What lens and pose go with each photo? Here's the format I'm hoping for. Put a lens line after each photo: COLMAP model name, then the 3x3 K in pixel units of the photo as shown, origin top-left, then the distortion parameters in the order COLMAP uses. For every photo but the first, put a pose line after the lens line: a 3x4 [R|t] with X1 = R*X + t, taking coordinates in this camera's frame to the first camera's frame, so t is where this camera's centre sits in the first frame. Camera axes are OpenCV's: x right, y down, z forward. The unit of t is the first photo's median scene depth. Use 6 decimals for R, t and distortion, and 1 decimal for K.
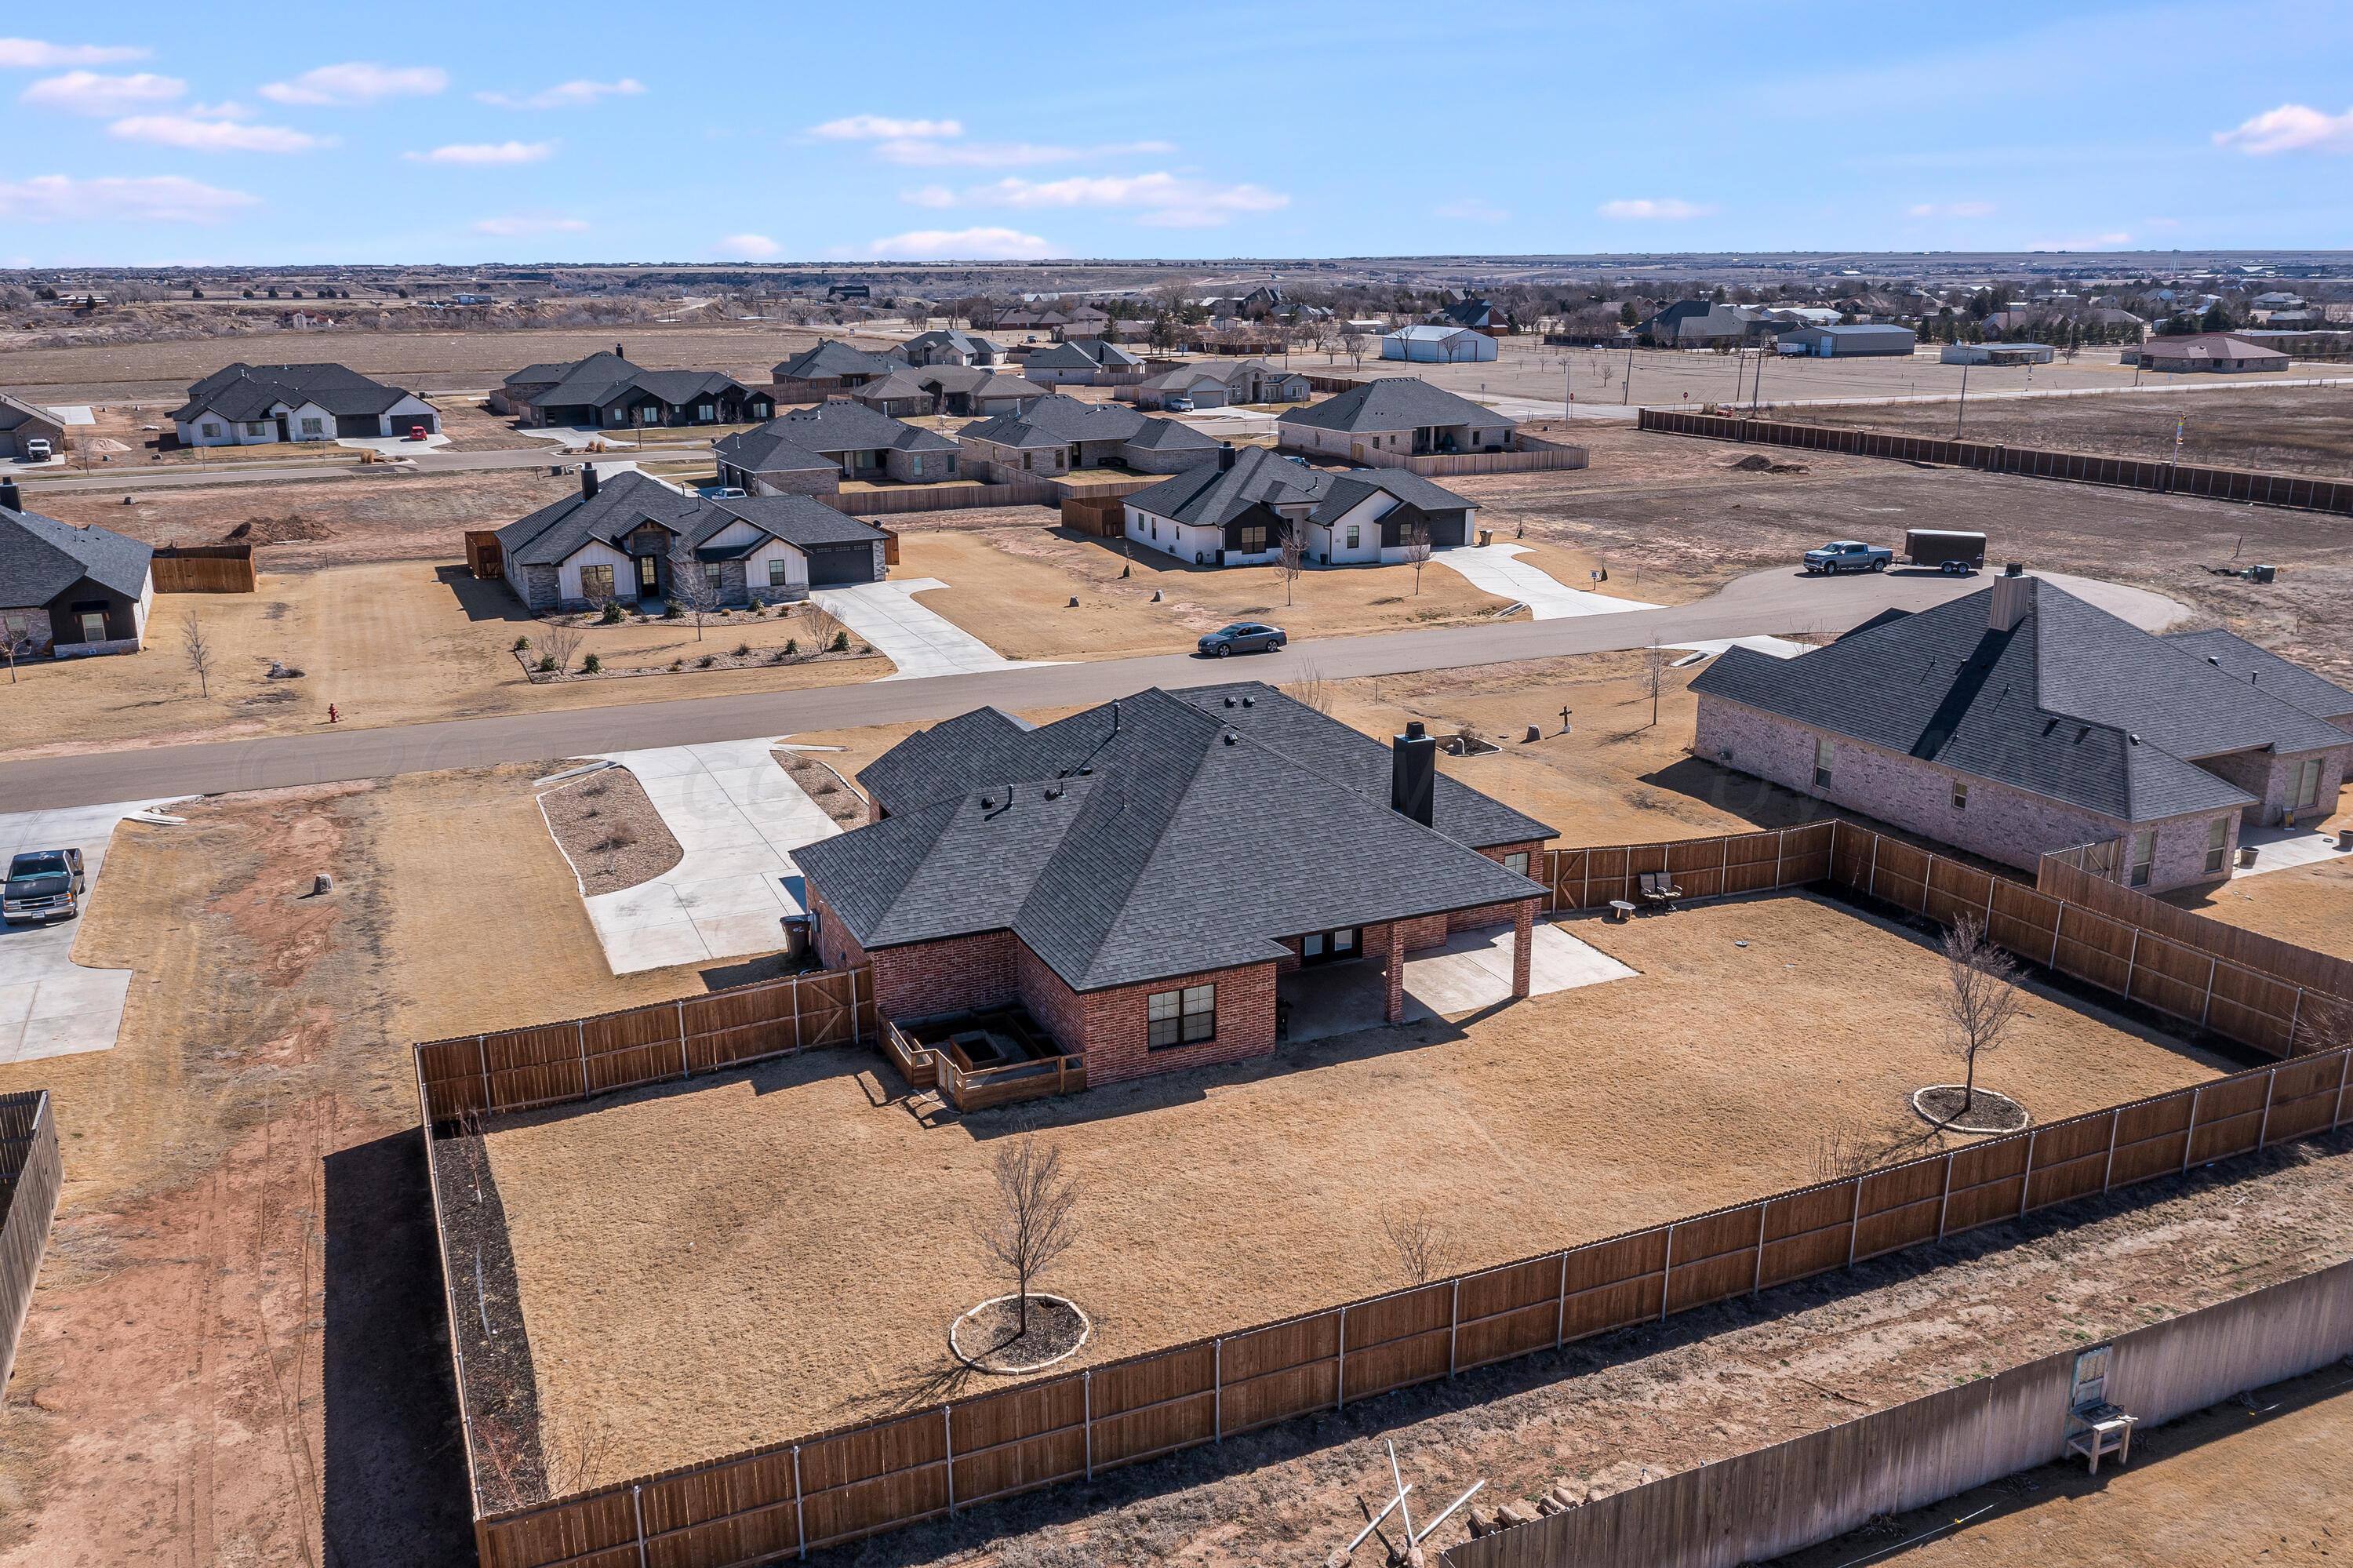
lens RADIAL K [[1898.6, 0, 1183.1], [0, 1898.6, 779.7], [0, 0, 1]] dist [-0.026372, -0.000258]
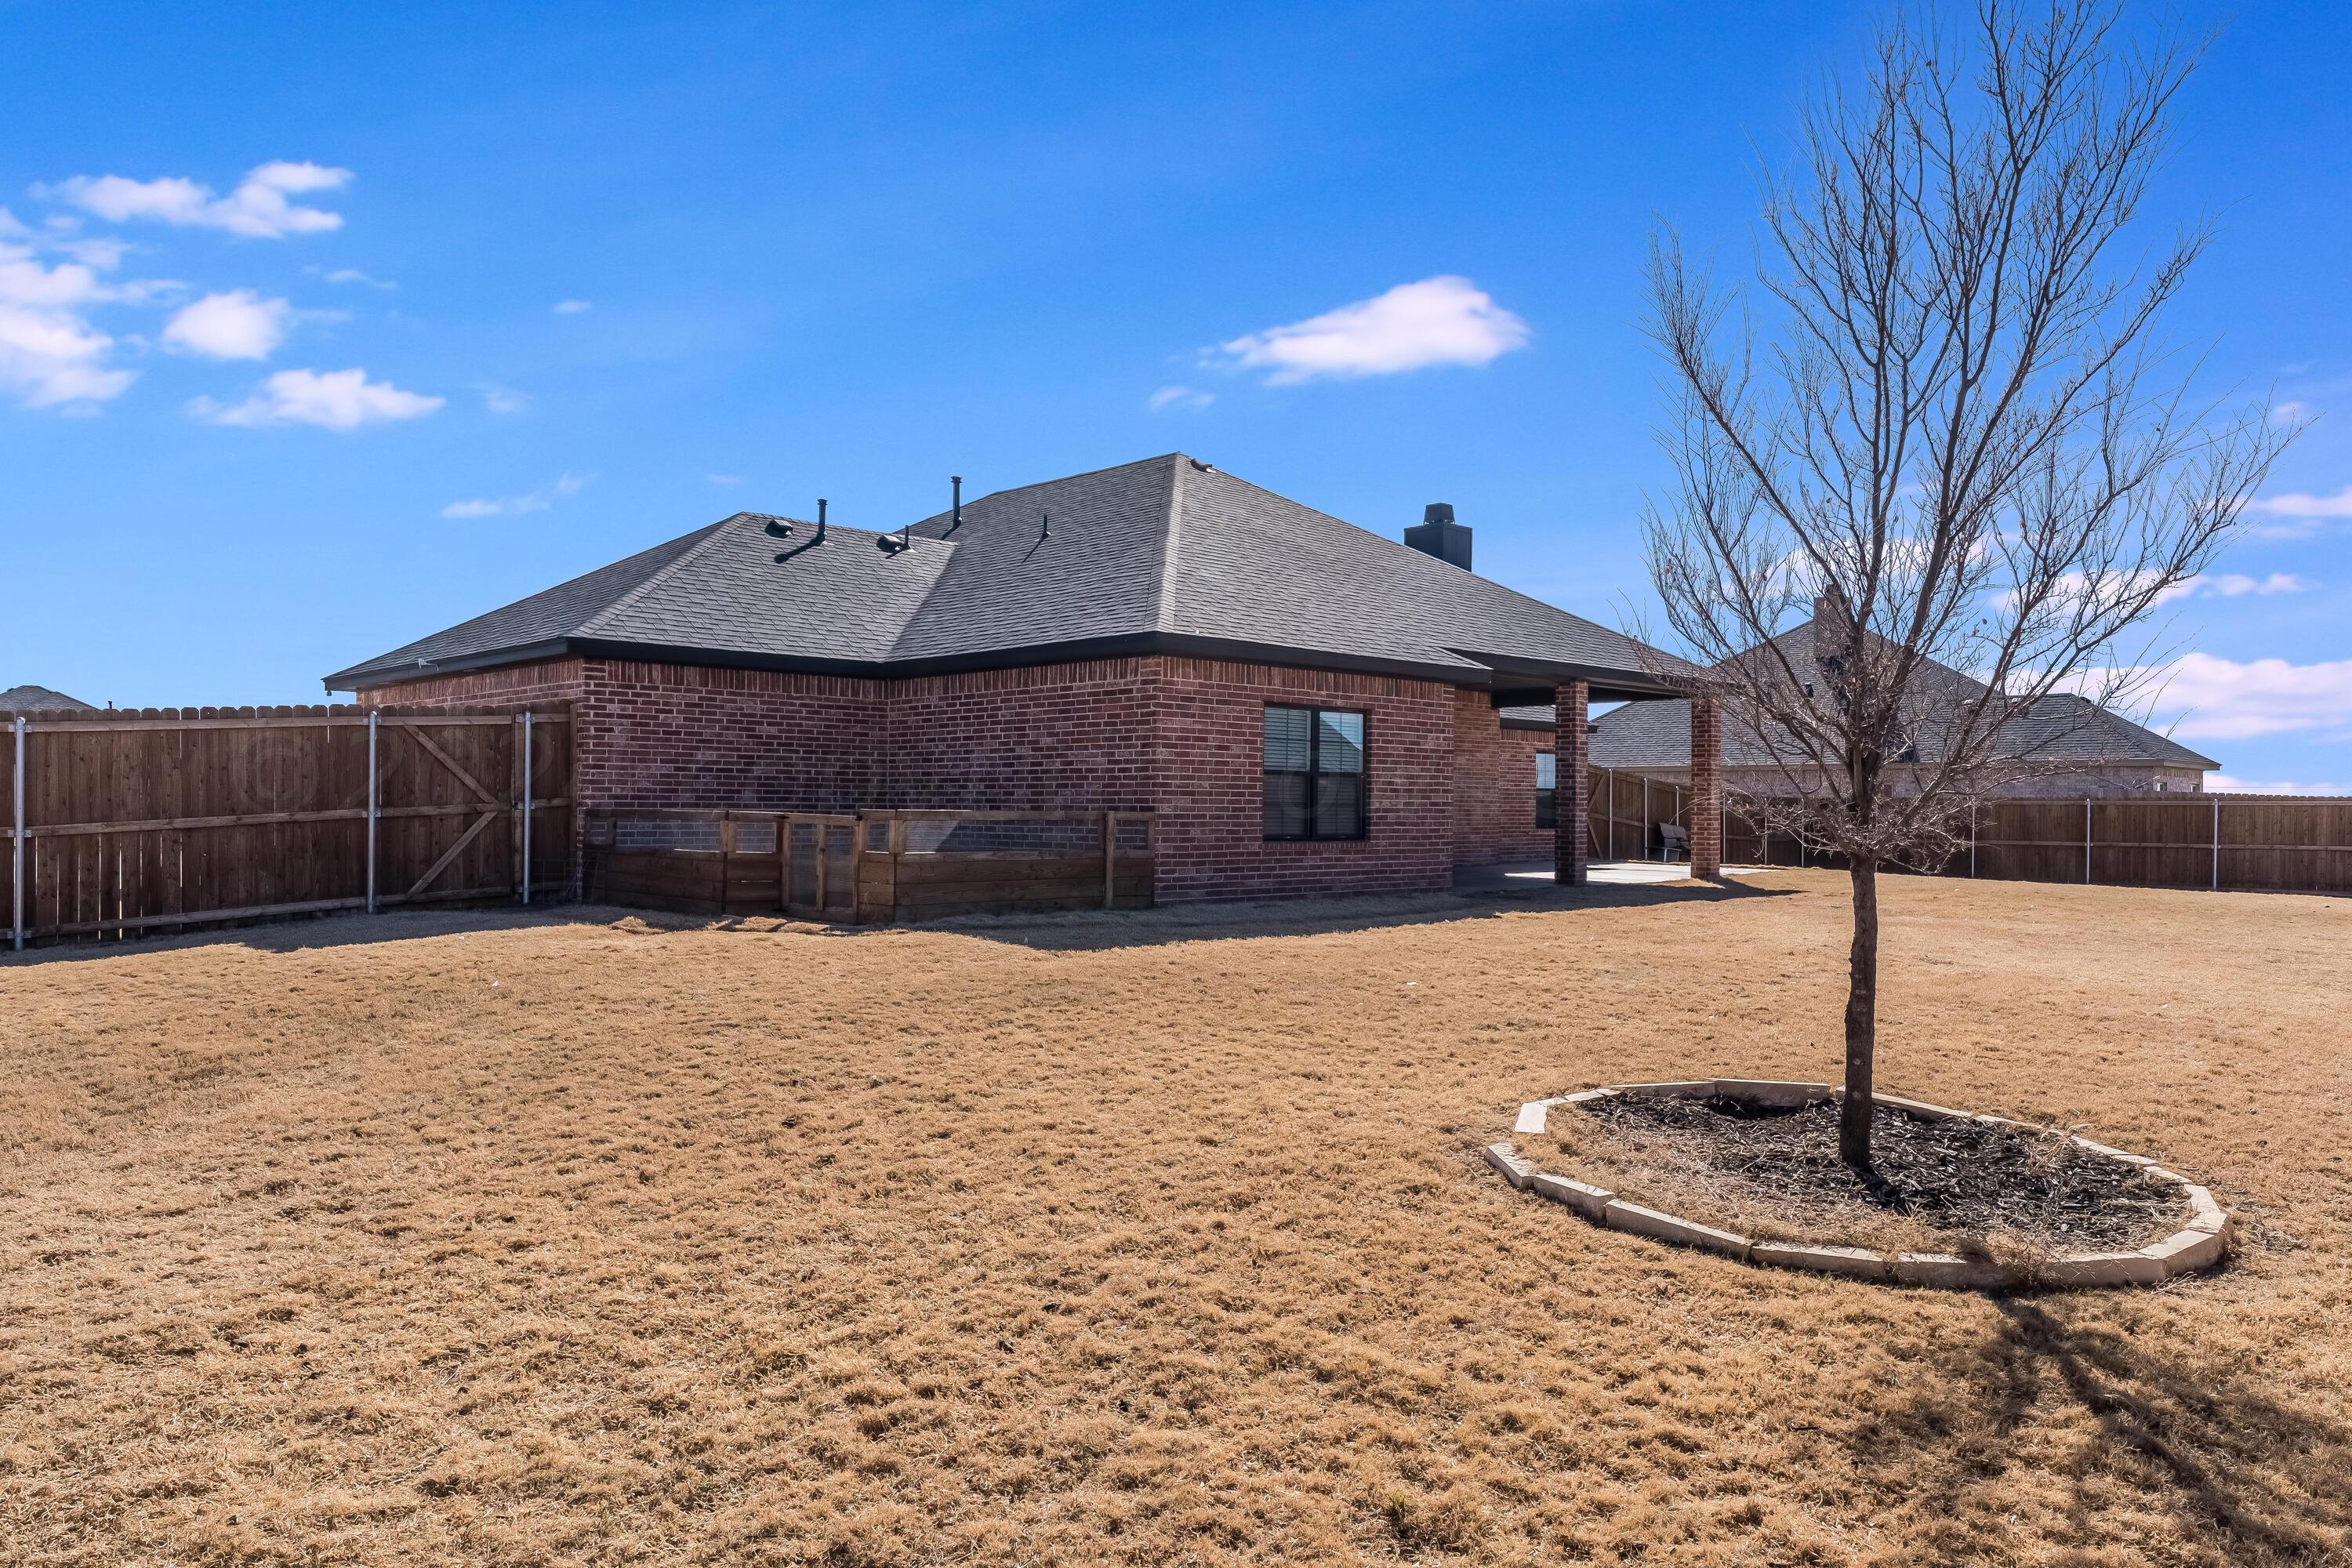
lens RADIAL K [[1547.0, 0, 1179.9], [0, 1547.0, 825.4], [0, 0, 1]] dist [0.004561, 0.000967]
pose [[0.939433, 0.008454, 0.342628, -0.158221], [0.083477, 0.963946, -0.252665, 0.226003], [-0.332411, 0.265963, 0.904857, 0.661201]]
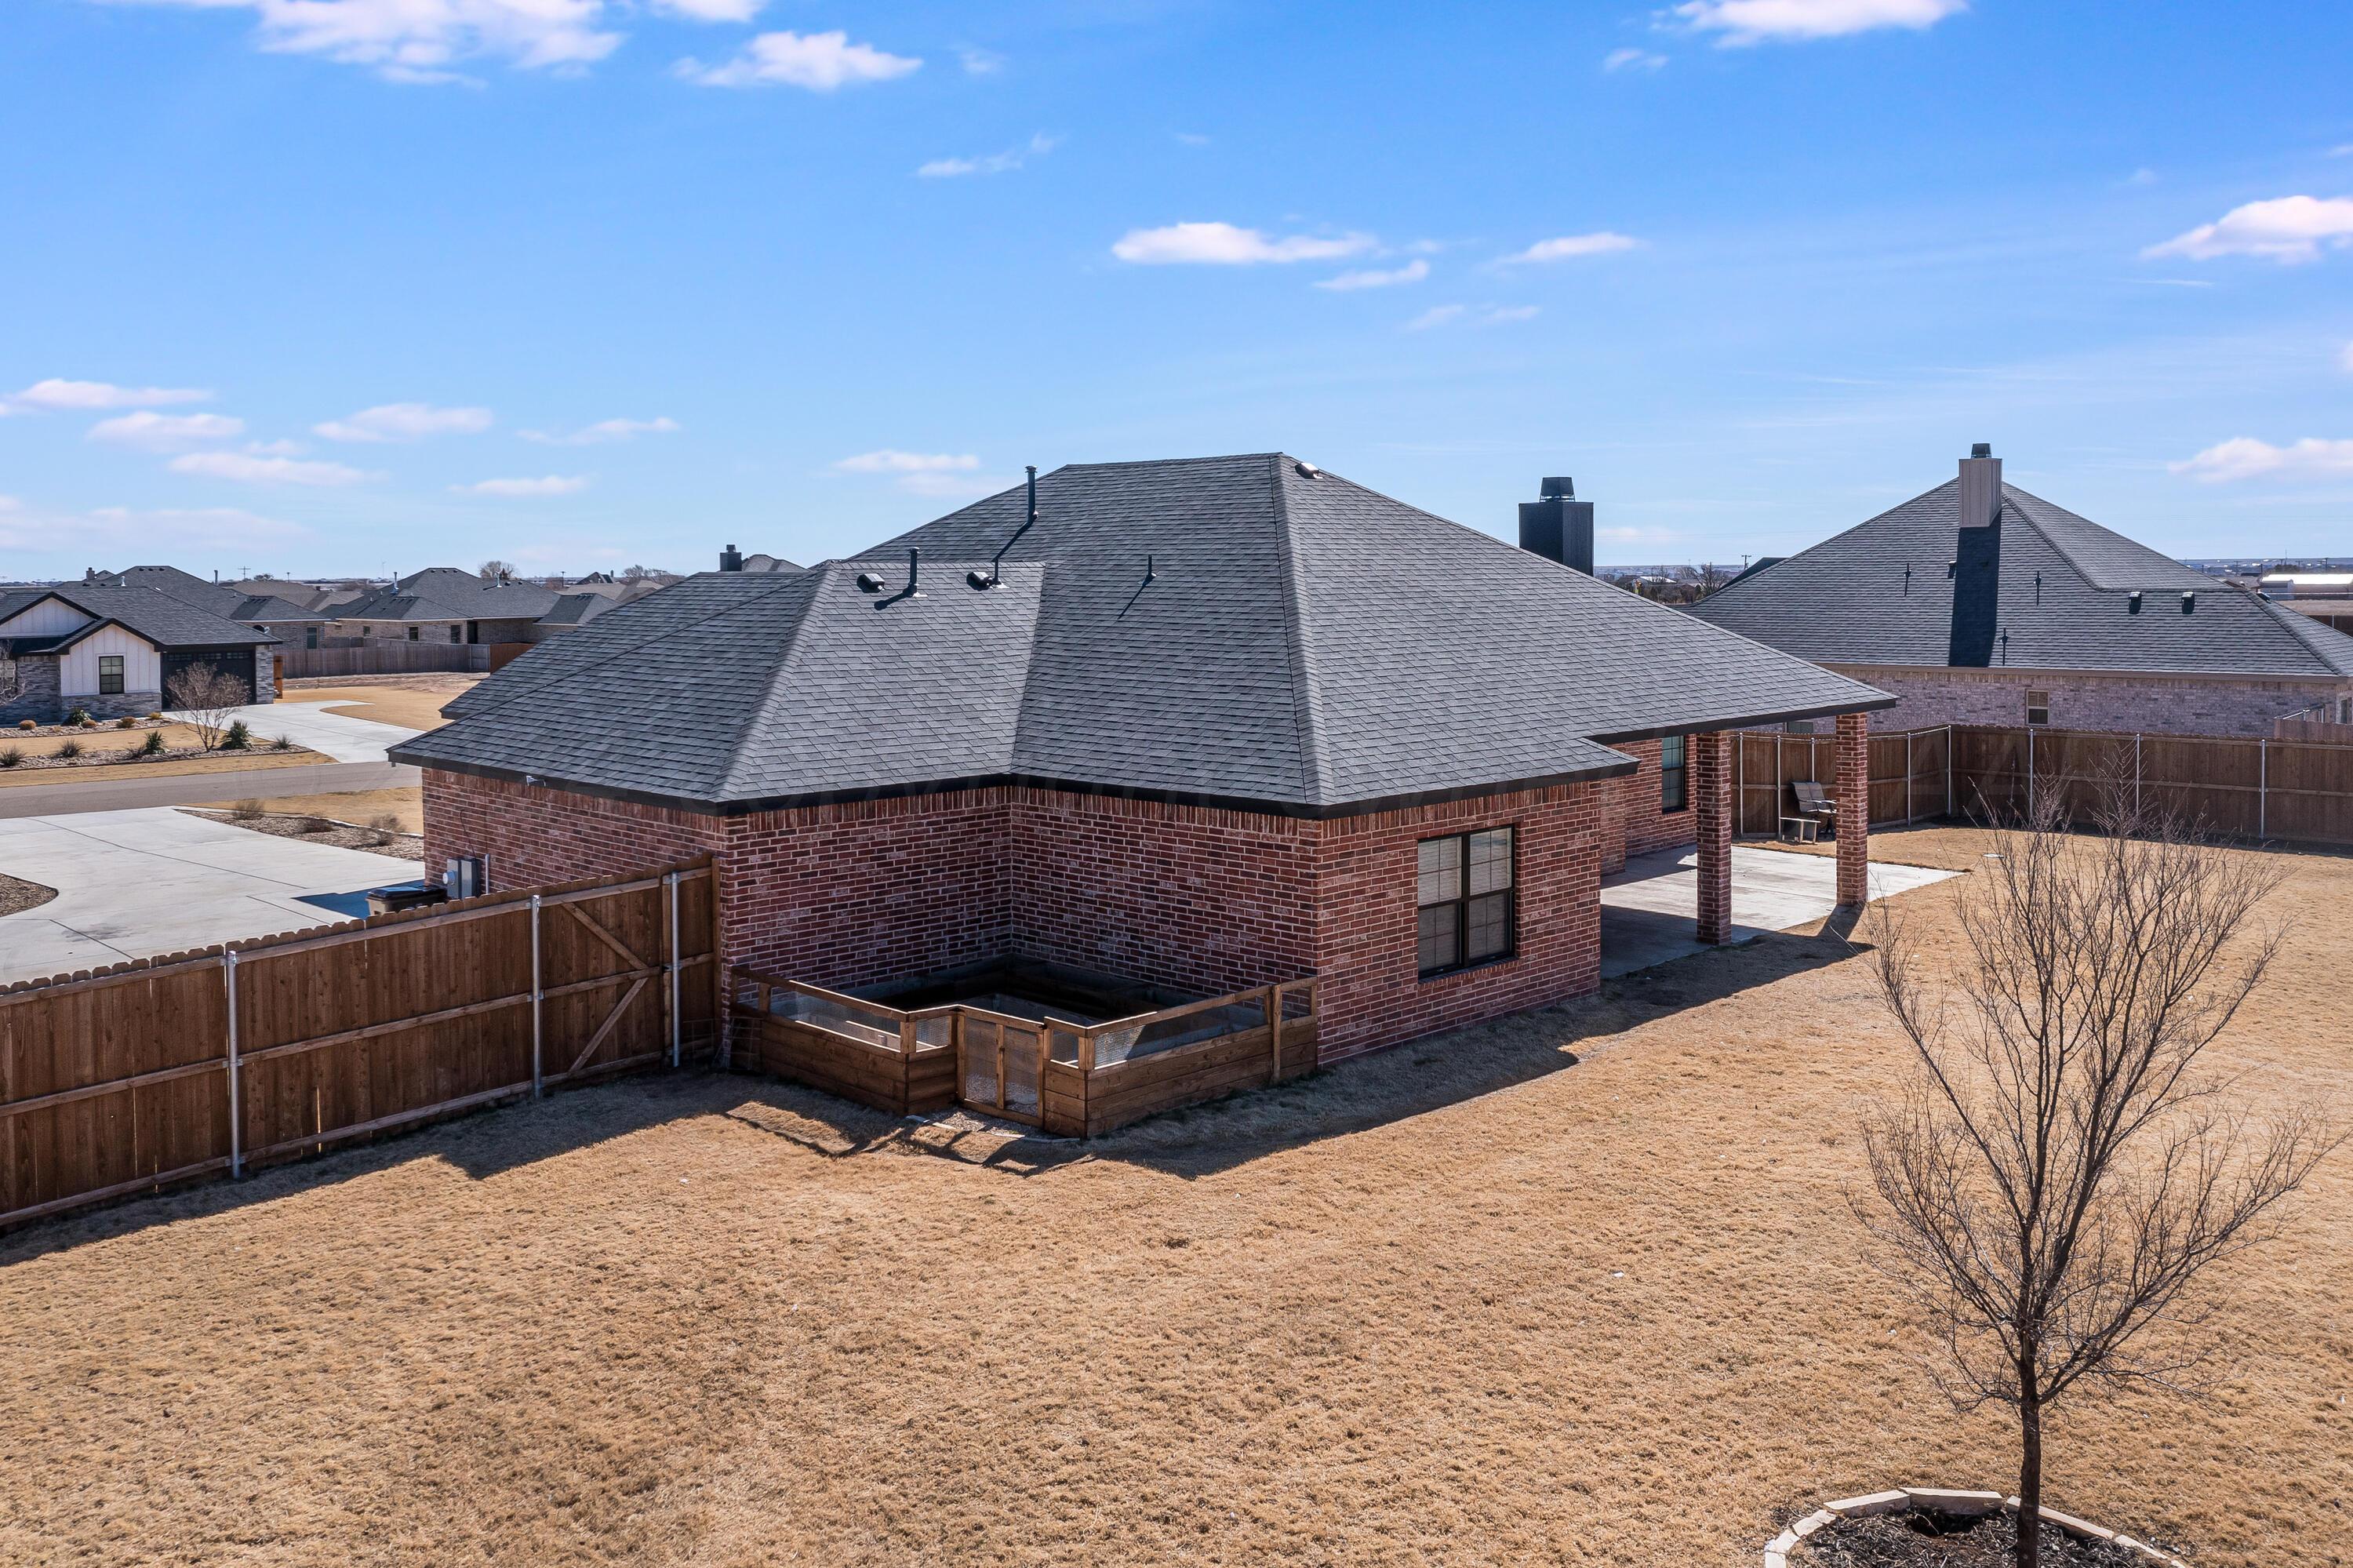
lens RADIAL K [[1919.4, 0, 1186.9], [0, 1919.4, 629.4], [0, 0, 1]] dist [-0.019063, -0.003662]
pose [[0.936139, -0.013743, 0.351363, -0.218544], [0.099527, 0.968730, -0.227280, 0.156991], [-0.337252, 0.247736, 0.908233, 0.582084]]
